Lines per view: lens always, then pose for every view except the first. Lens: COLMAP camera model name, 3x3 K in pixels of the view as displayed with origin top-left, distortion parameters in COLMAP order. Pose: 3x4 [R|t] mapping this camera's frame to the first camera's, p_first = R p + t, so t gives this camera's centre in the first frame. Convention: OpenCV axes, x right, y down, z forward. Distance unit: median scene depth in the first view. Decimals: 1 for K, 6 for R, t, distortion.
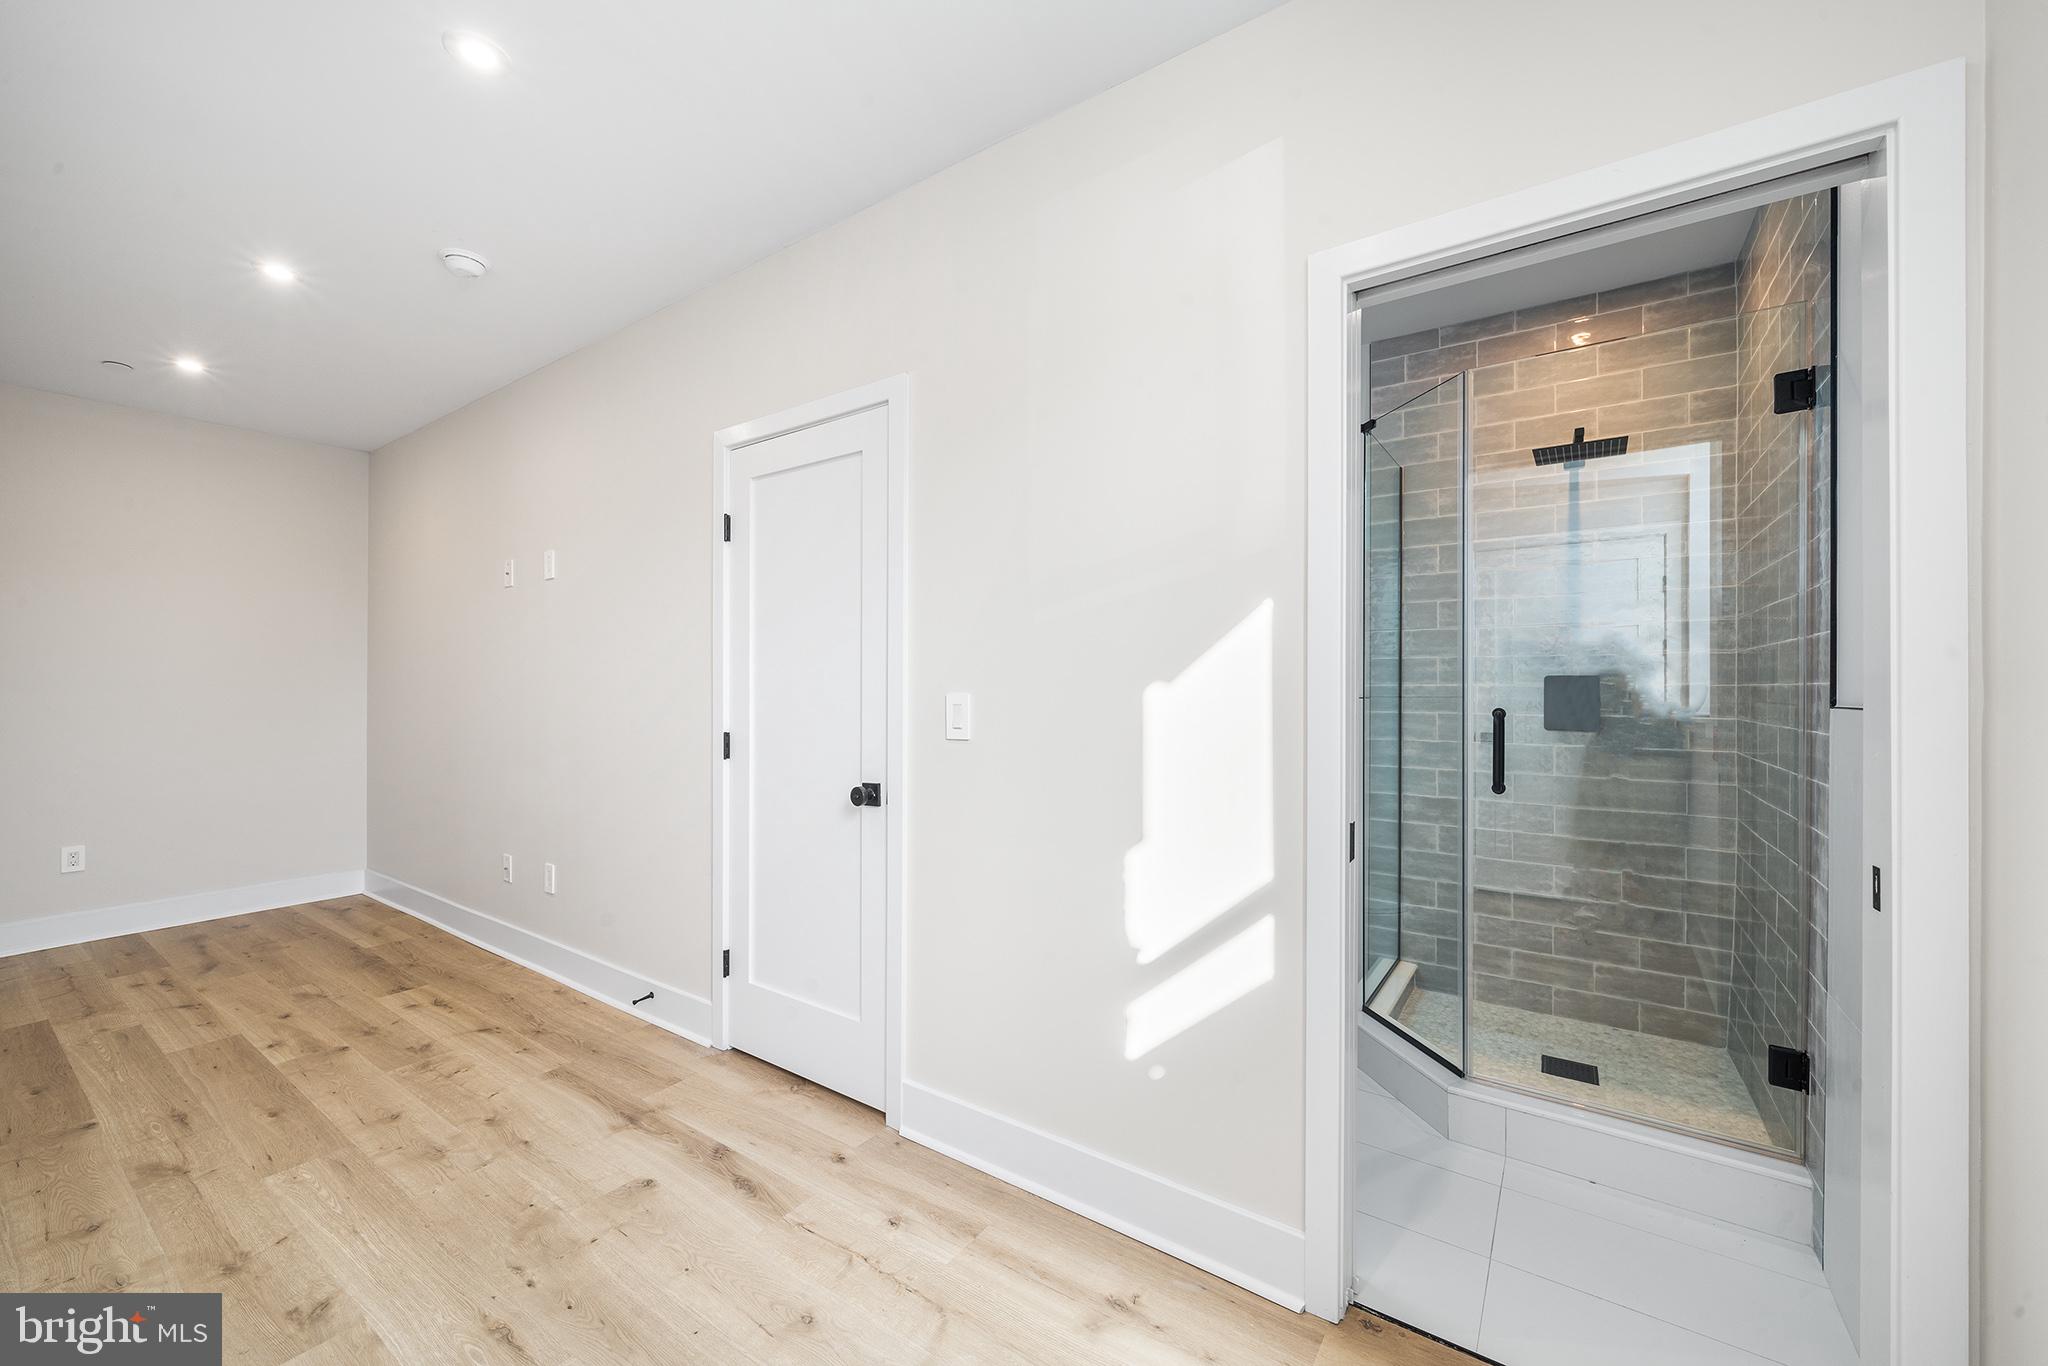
lens RADIAL K [[785.2, 0, 1039.7], [0, 785.2, 686.9], [0, 0, 1]] dist [-0.002105, 0.000250]
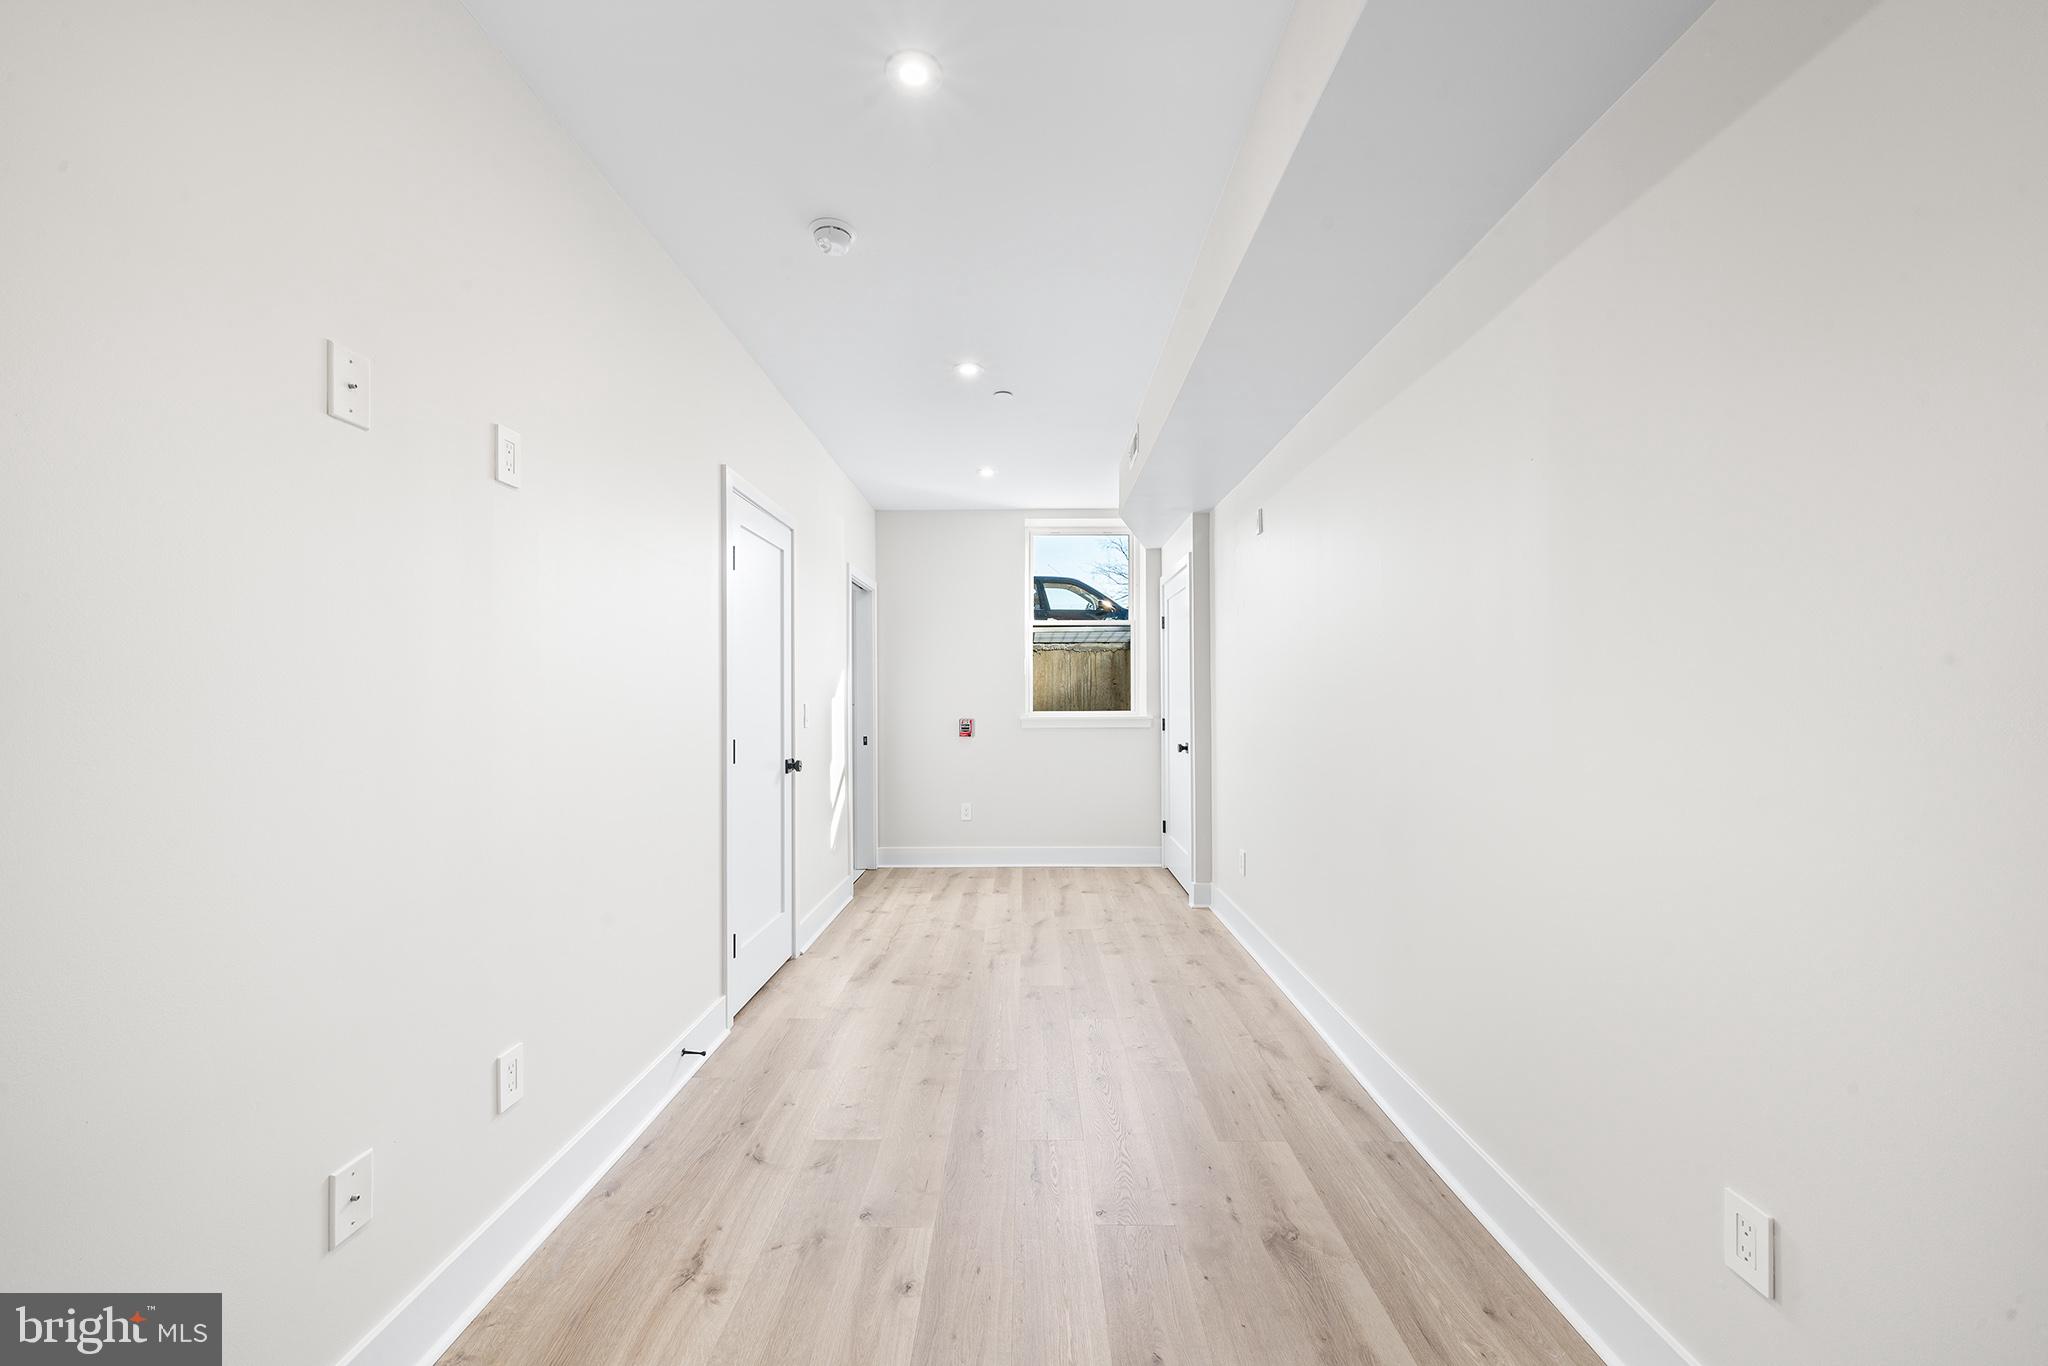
lens RADIAL K [[785.2, 0, 1029.0], [0, 785.2, 693.7], [0, 0, 1]] dist [-0.002105, 0.000250]
pose [[-0.560327, 0.003863, 0.828263, -1.565287], [-0.000913, 0.999986, -0.005282, 0.004314], [-0.828271, -0.003716, -0.560315, 1.287610]]
